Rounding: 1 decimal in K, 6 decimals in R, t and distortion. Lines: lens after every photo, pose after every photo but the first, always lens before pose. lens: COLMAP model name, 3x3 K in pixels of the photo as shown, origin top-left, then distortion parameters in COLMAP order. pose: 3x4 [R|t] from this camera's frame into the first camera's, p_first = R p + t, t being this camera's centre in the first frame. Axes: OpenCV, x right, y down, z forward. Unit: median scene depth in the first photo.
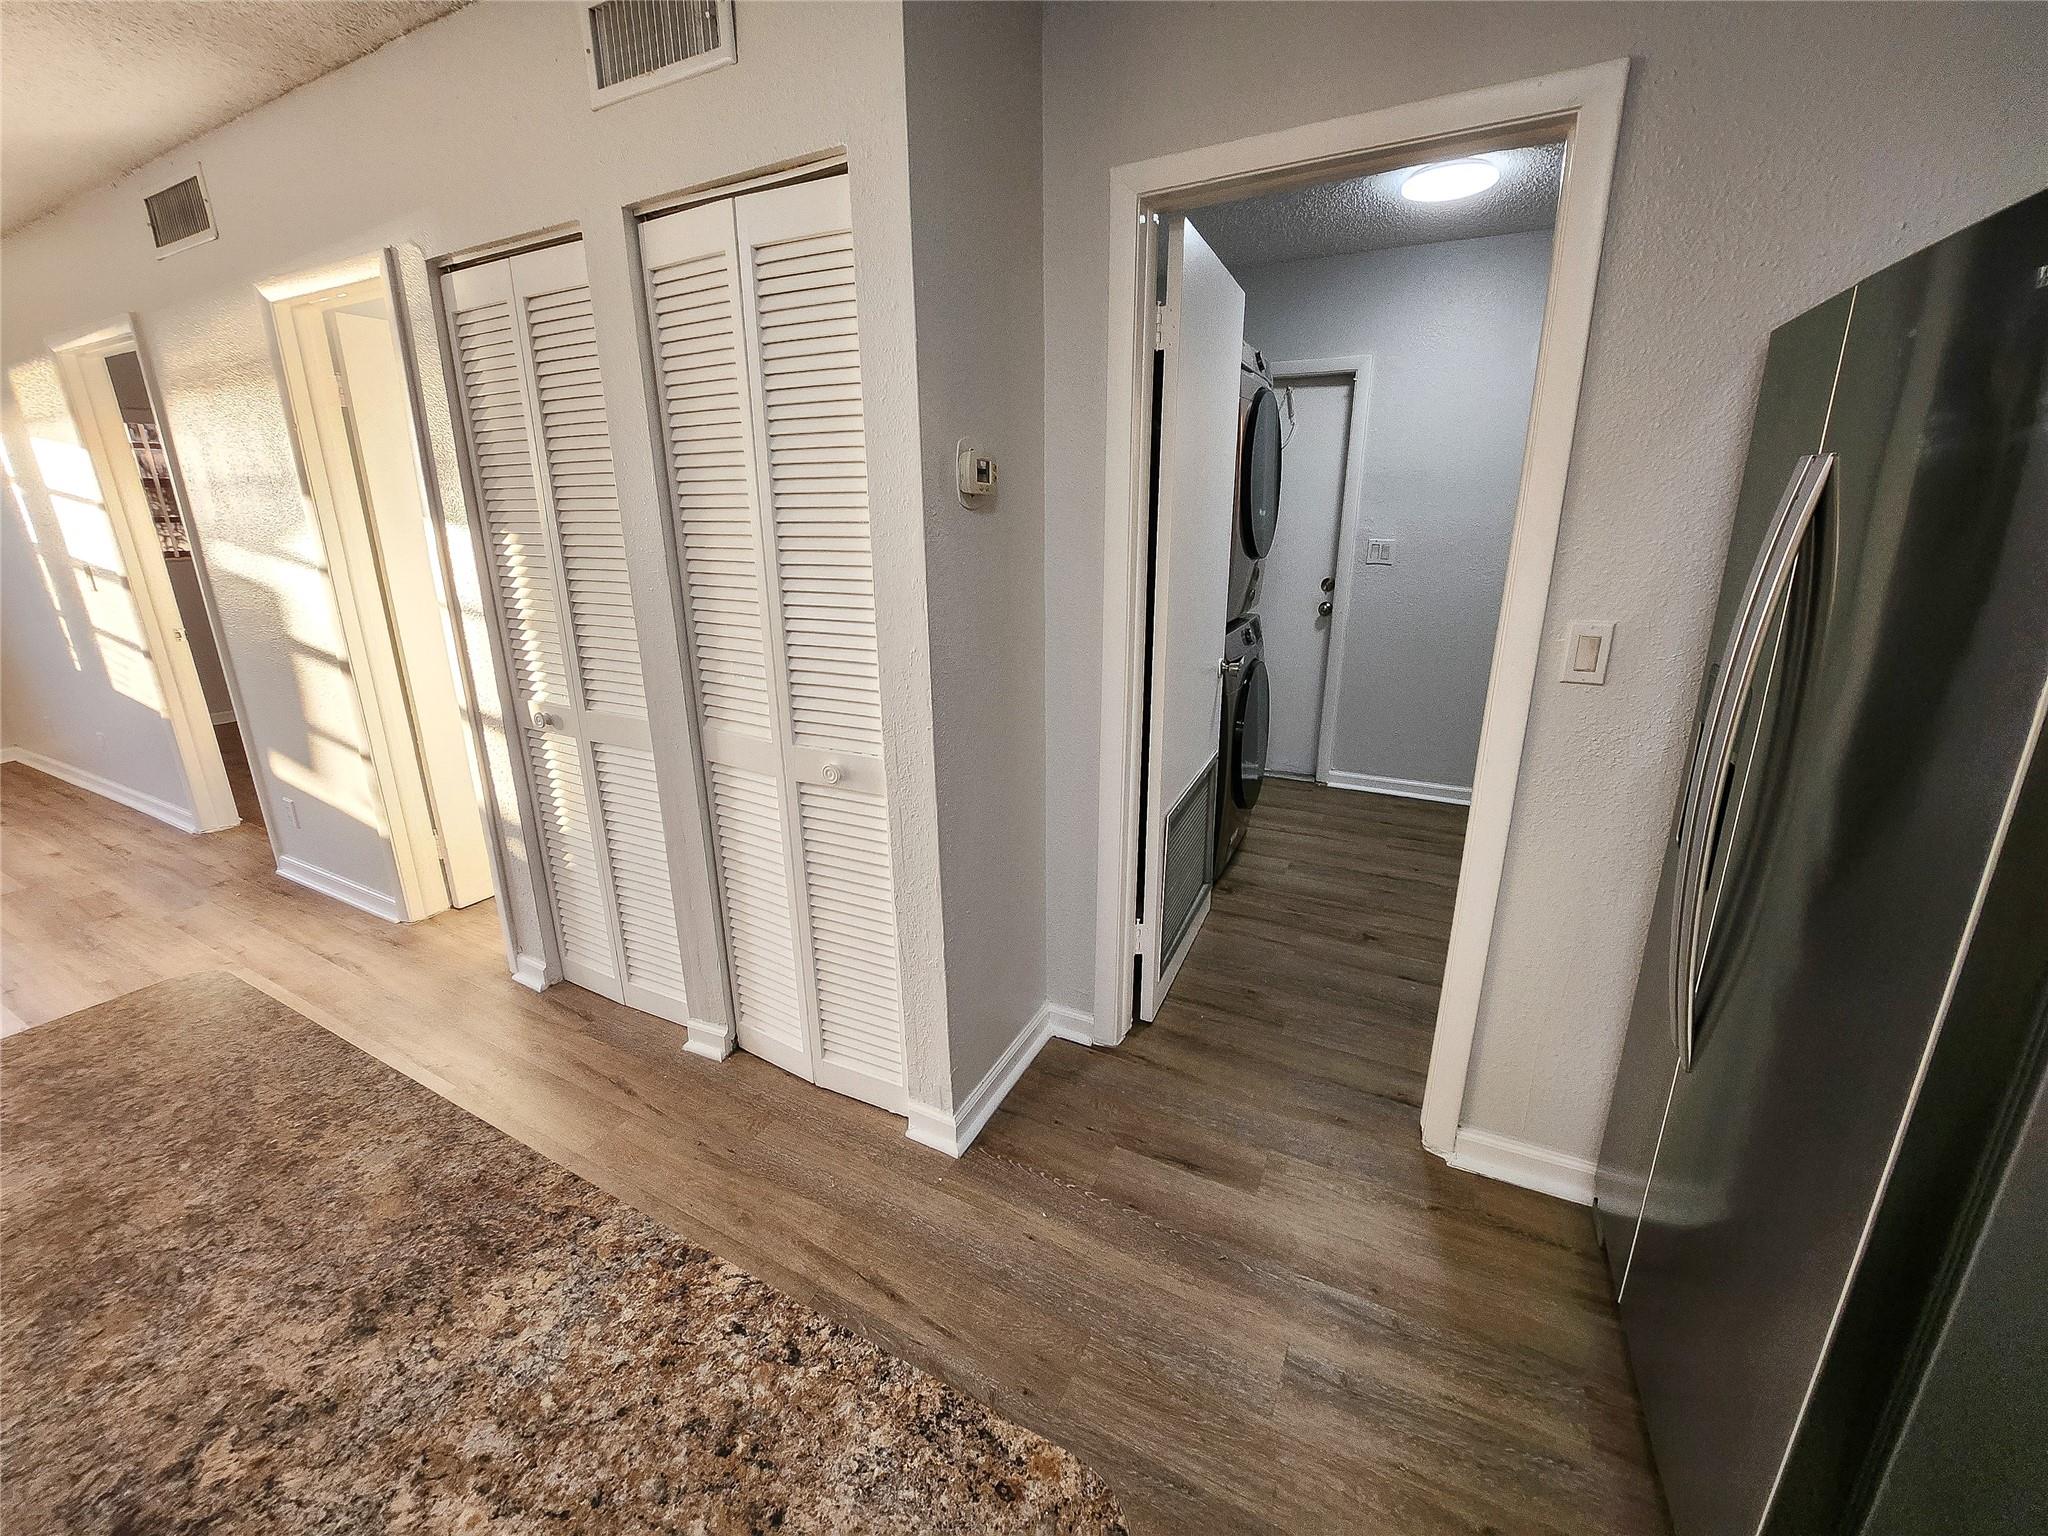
lens RADIAL K [[821.8, 0, 1021.7], [0, 821.8, 746.1], [0, 0, 1]] dist [-0.014414, -0.000632]
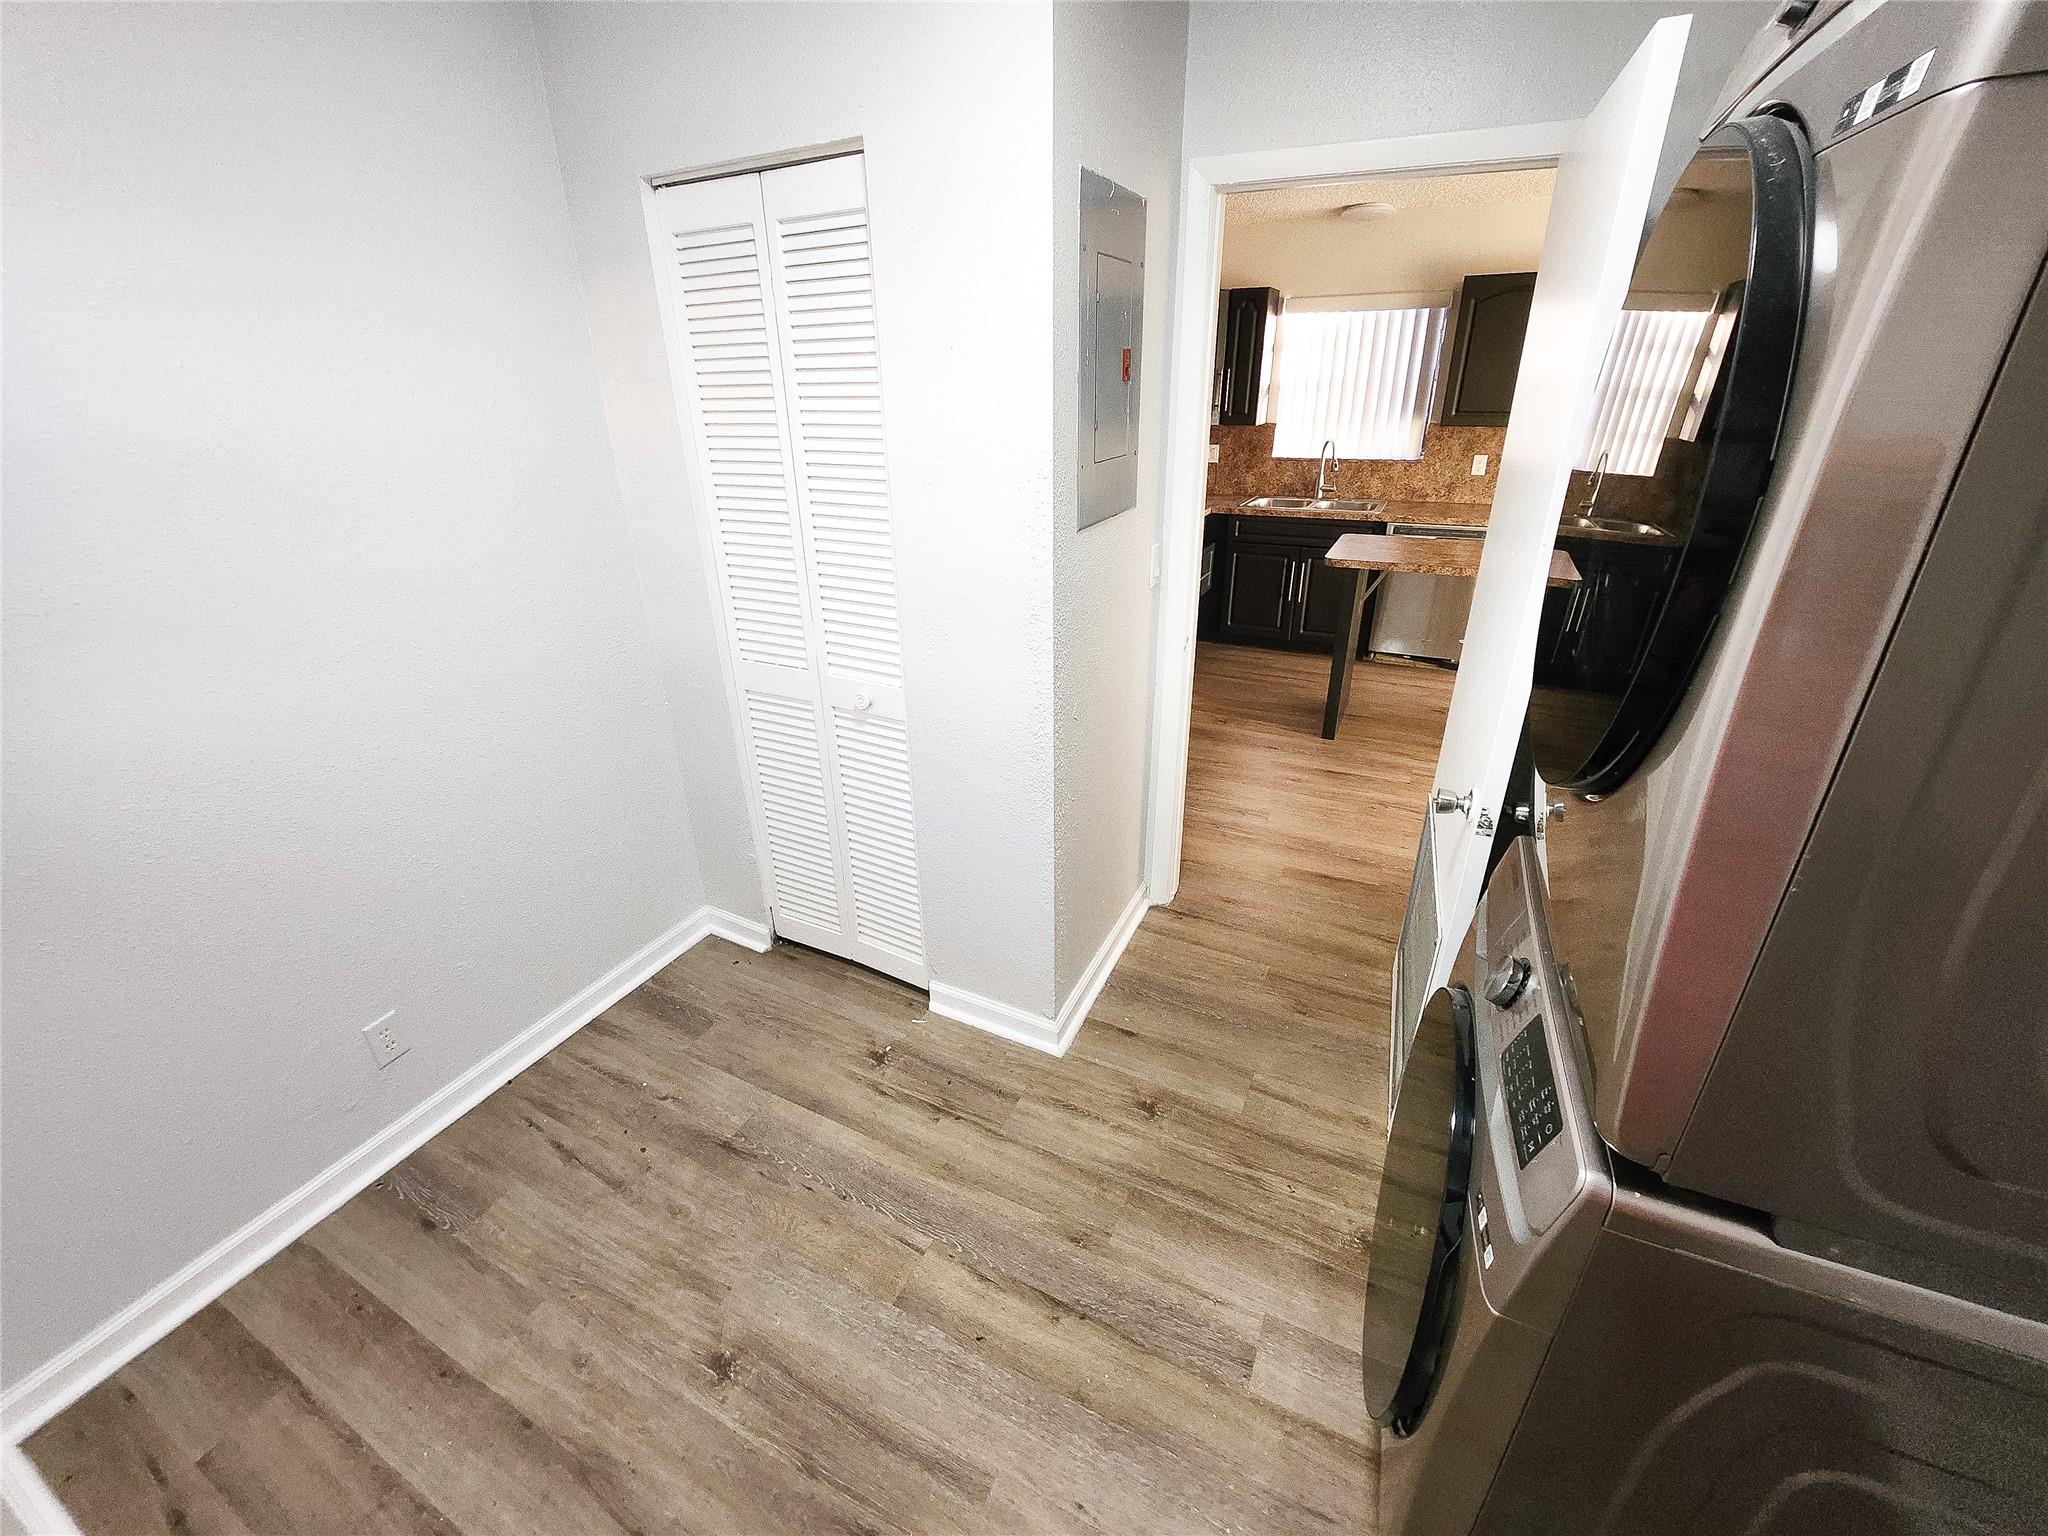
lens RADIAL K [[821.8, 0, 1021.2], [0, 821.8, 761.5], [0, 0, 1]] dist [-0.014414, -0.000632]
pose [[-0.999287, 0.036357, -0.010165, 0.670078], [0.020815, 0.755256, 0.655099, -0.588439], [0.031495, 0.654421, -0.755474, 1.693209]]
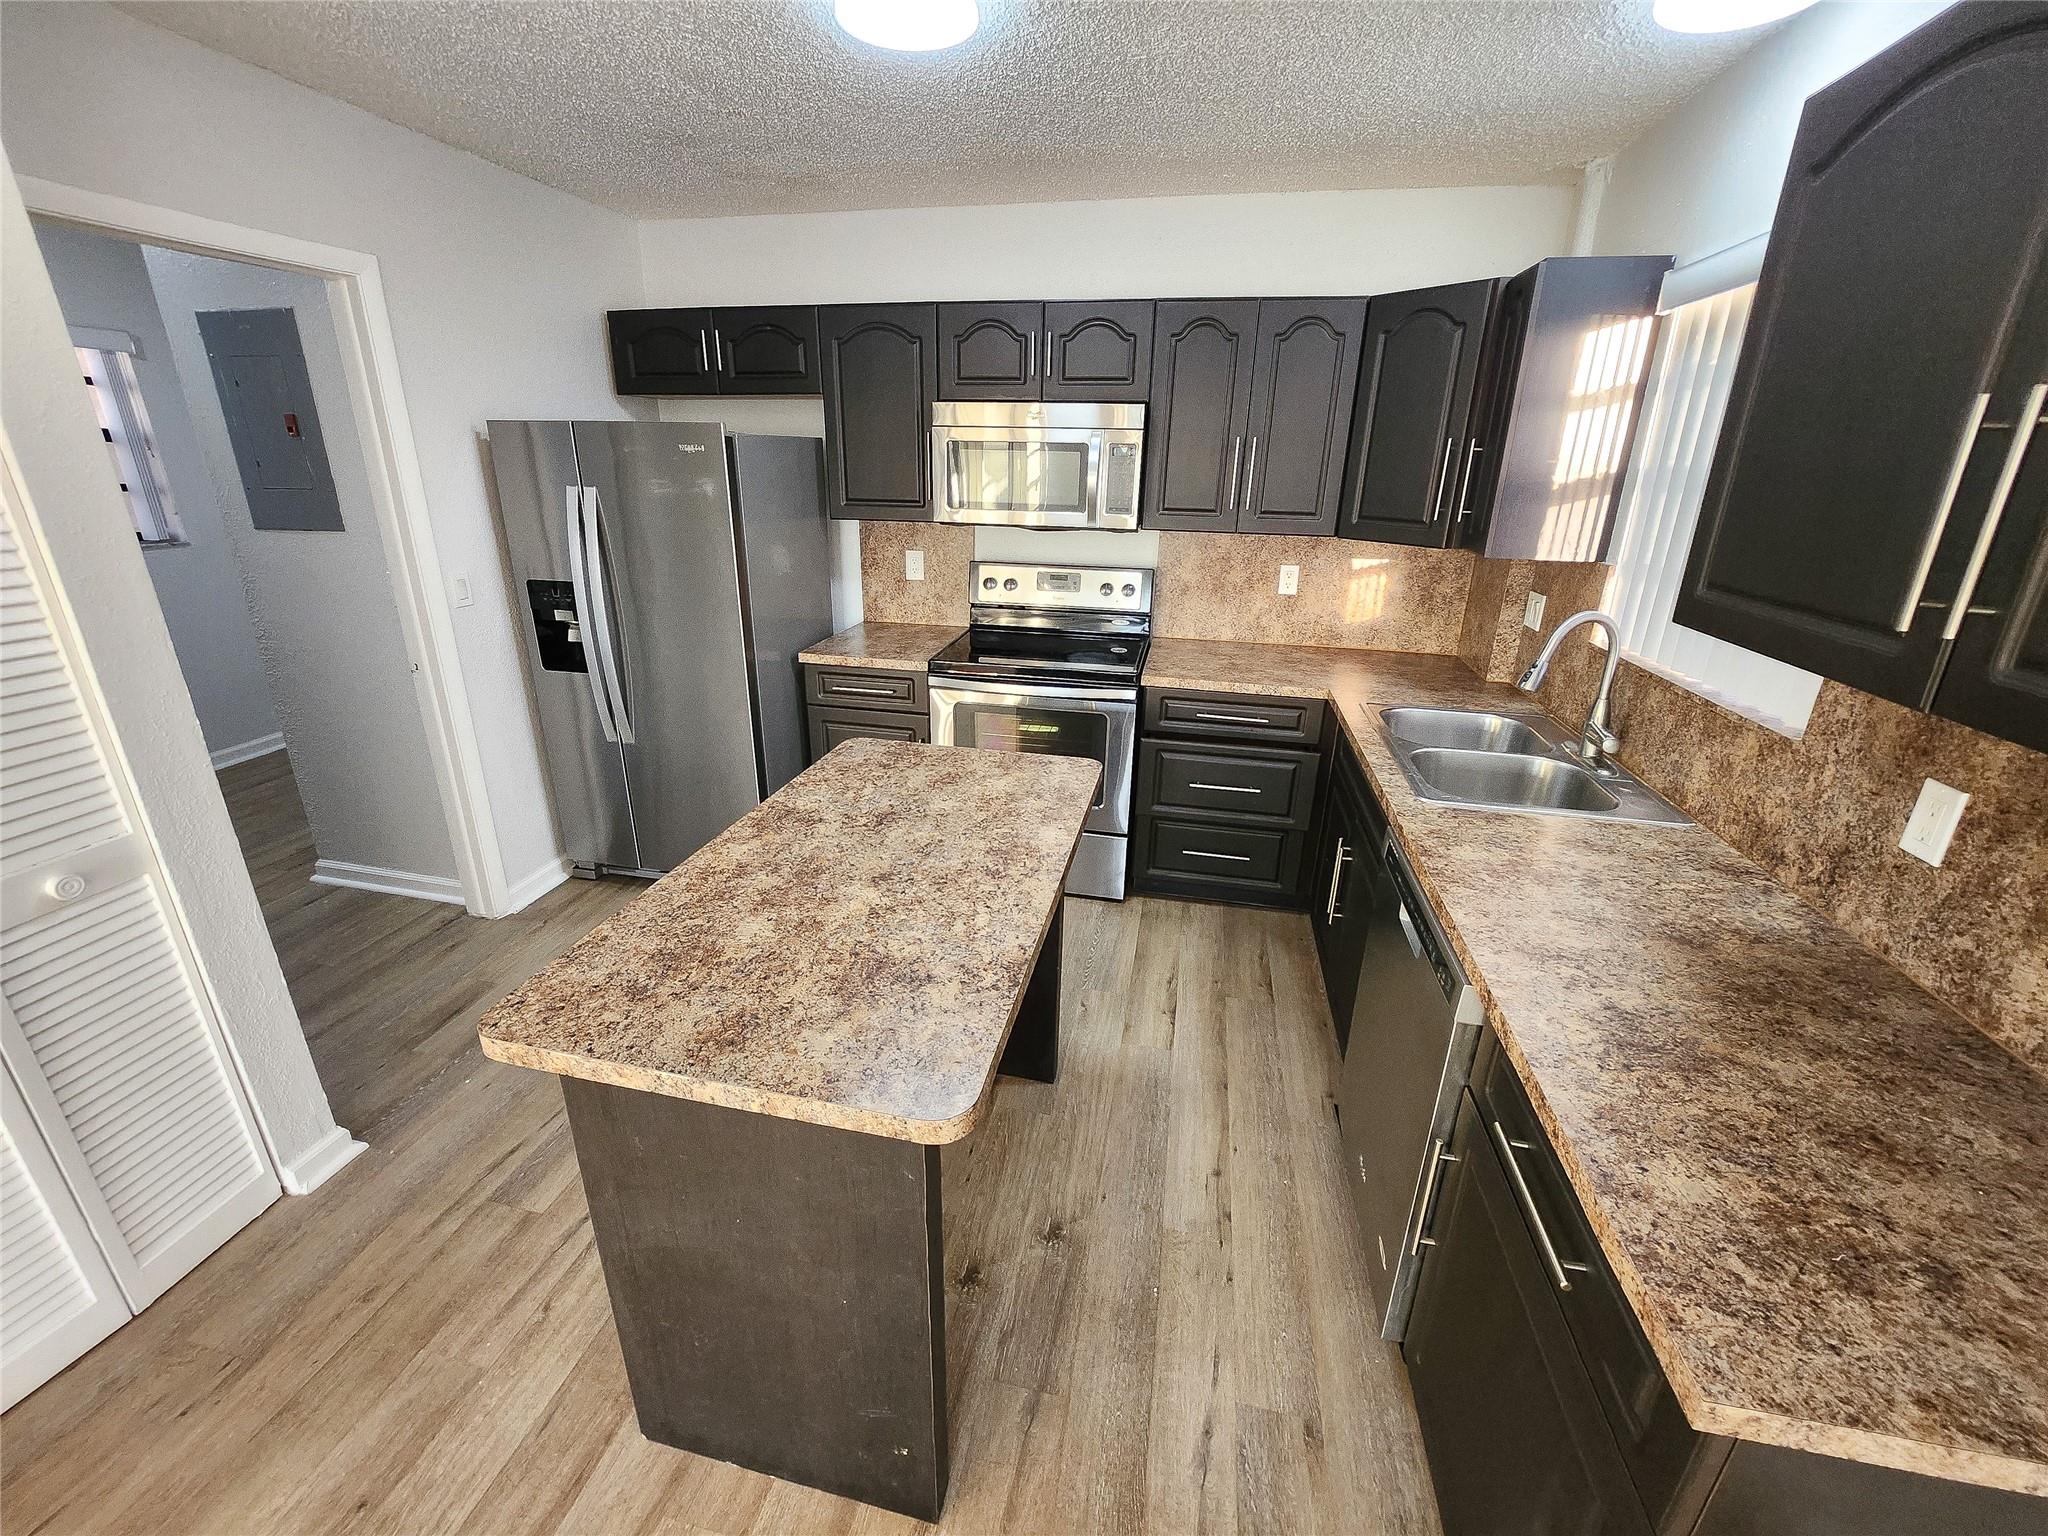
lens RADIAL K [[821.8, 0, 1019.2], [0, 821.8, 747.7], [0, 0, 1]] dist [-0.014414, -0.000632]
pose [[-0.264150, -0.318148, 0.910498, -0.923120], [0.251653, 0.888593, 0.383502, -0.123486], [-0.931072, 0.330432, -0.154659, 0.174413]]
